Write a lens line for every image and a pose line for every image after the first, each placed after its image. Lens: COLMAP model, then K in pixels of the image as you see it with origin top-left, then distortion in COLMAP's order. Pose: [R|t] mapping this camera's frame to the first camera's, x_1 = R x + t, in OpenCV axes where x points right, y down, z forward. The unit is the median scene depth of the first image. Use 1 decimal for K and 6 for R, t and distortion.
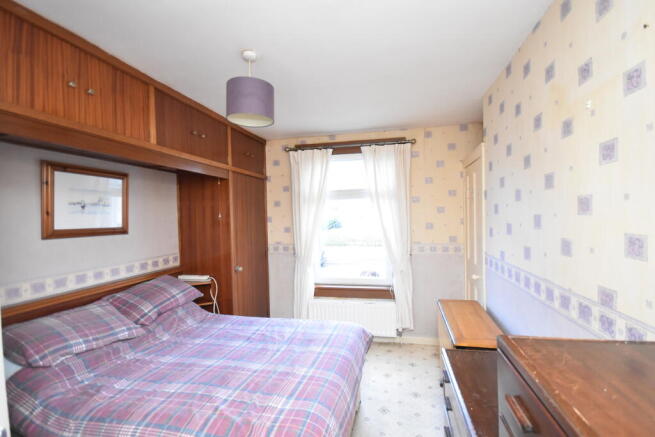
lens RADIAL K [[284.9, 0, 333.2], [0, 284.9, 217.3], [0, 0, 1]] dist [-0.002017, -0.003250]
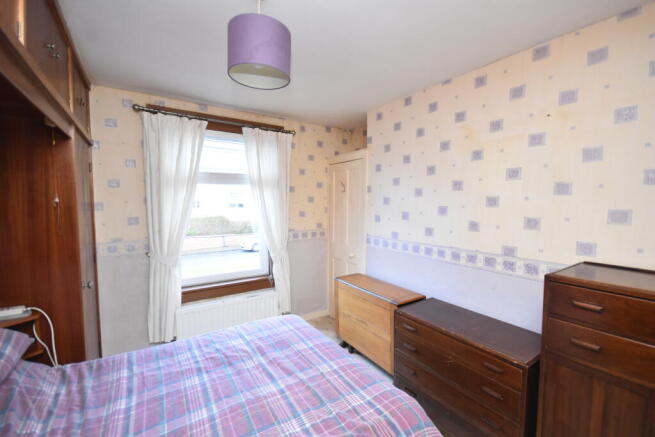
lens RADIAL K [[284.9, 0, 329.9], [0, 284.9, 217.5], [0, 0, 1]] dist [-0.002017, -0.003250]
pose [[0.695884, -0.017198, 0.717948, -0.373452], [-0.013828, 0.999207, 0.037338, 0.001604], [-0.718021, -0.035911, 0.695094, 0.168534]]
